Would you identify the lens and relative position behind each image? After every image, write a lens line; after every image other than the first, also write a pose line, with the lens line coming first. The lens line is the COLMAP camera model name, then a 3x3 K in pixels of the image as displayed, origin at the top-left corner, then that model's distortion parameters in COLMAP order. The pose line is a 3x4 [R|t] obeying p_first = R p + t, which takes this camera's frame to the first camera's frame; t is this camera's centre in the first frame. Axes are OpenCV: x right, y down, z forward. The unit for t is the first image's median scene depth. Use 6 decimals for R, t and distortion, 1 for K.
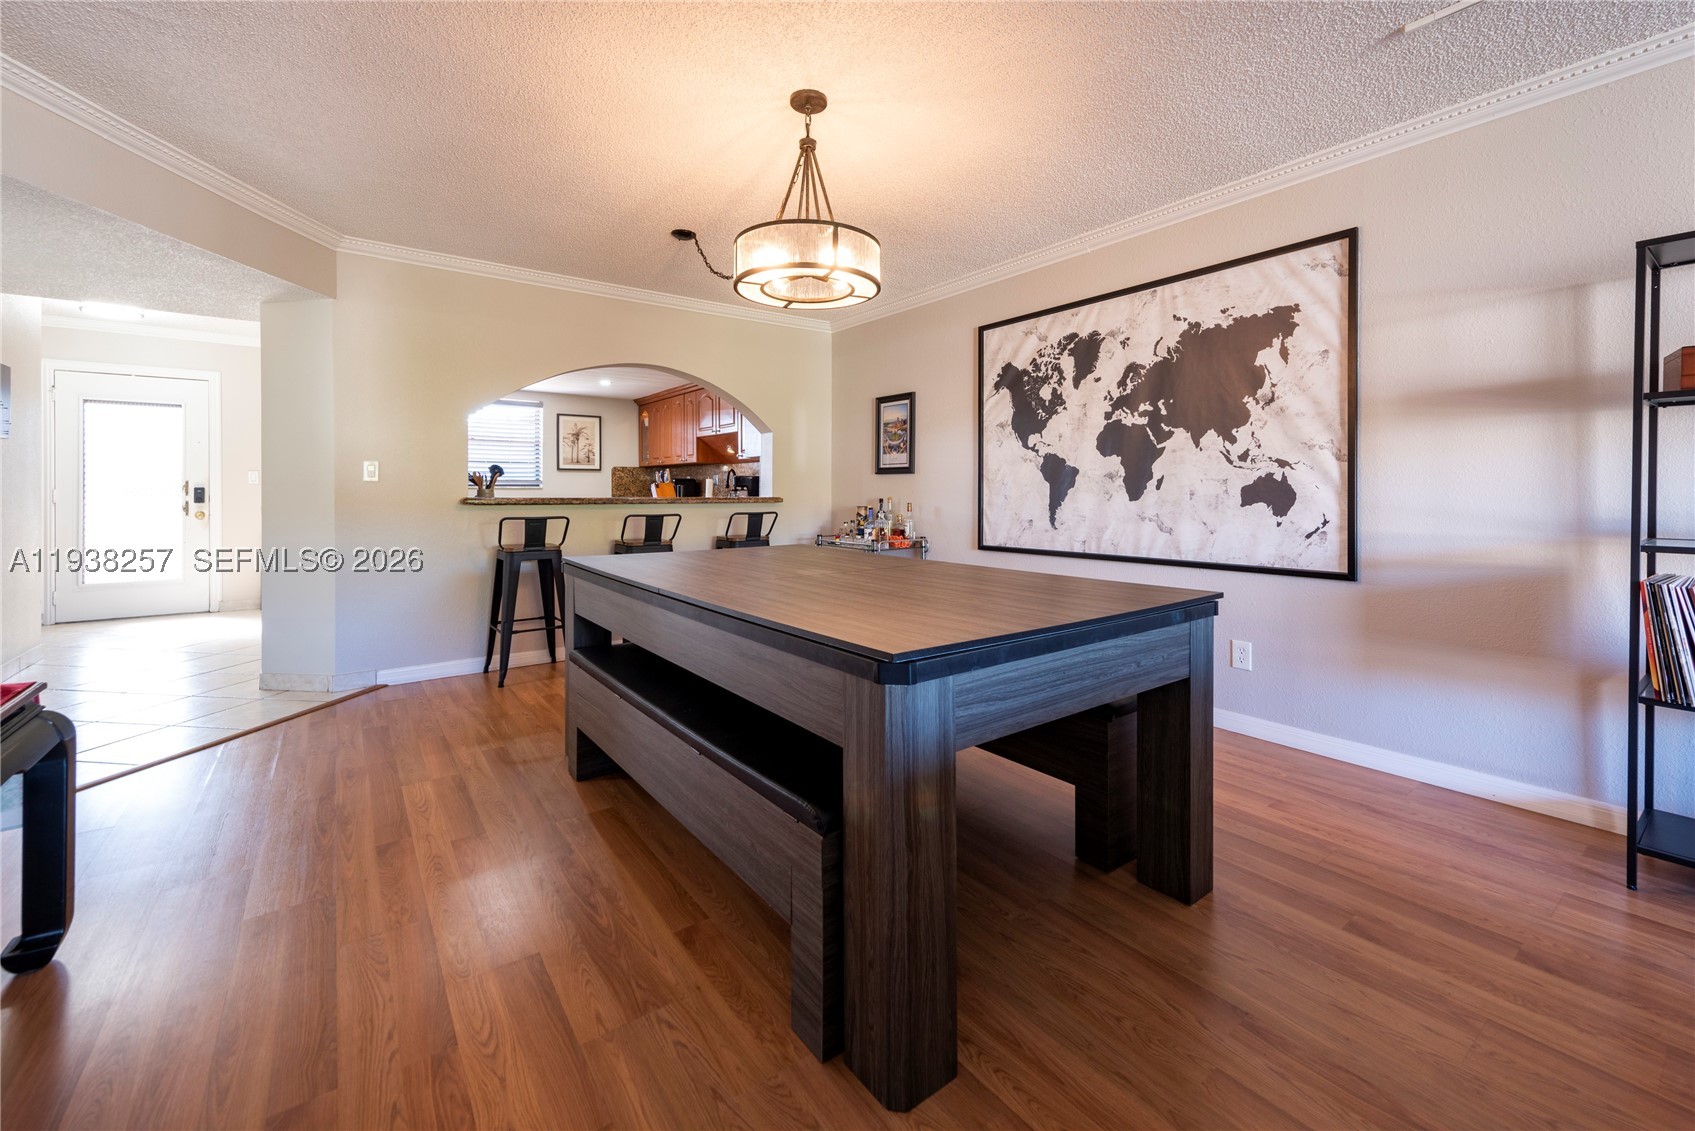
lens RADIAL K [[680.4, 0, 852.8], [0, 680.4, 564.7], [0, 0, 1]] dist [0.013545, -0.000677]
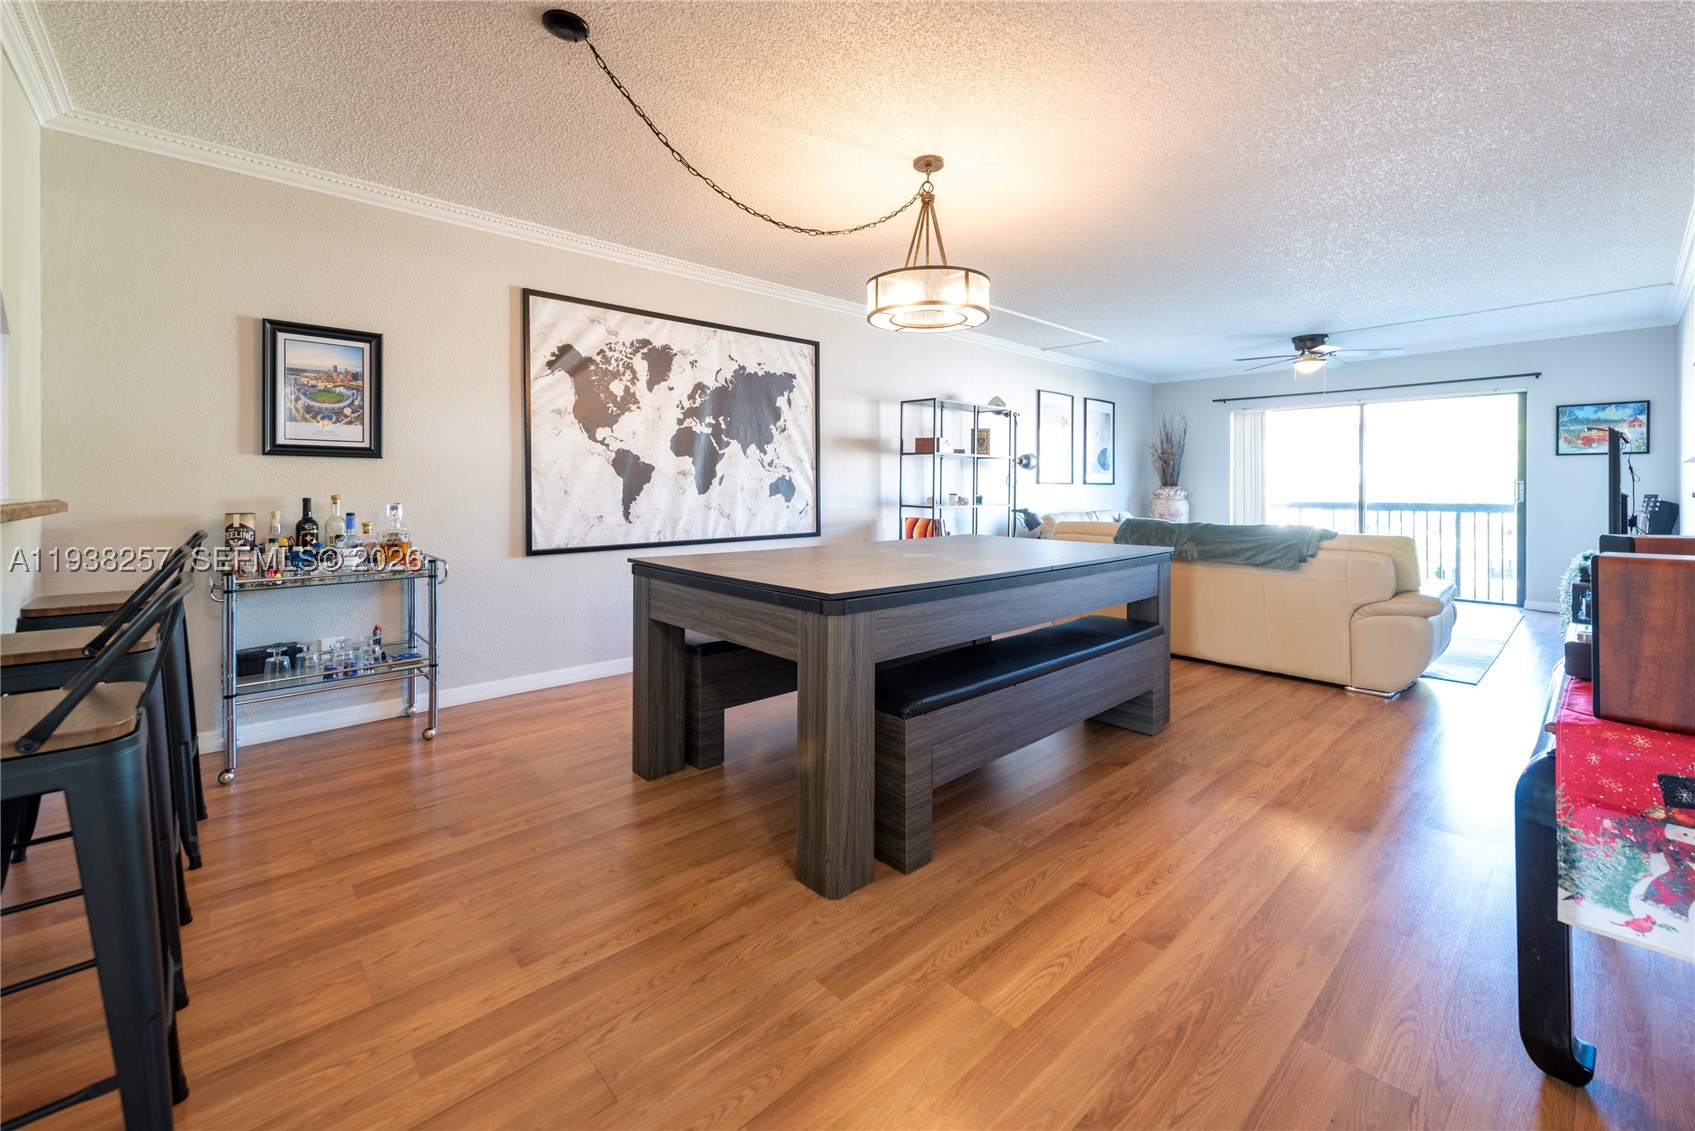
lens RADIAL K [[680.4, 0, 851.9], [0, 680.4, 567.6], [0, 0, 1]] dist [0.013545, -0.000677]
pose [[-0.089749, -0.117524, 0.989006, -0.857210], [0.106018, 0.986244, 0.126816, -0.090934], [-0.990306, 0.116234, -0.076055, 0.846509]]
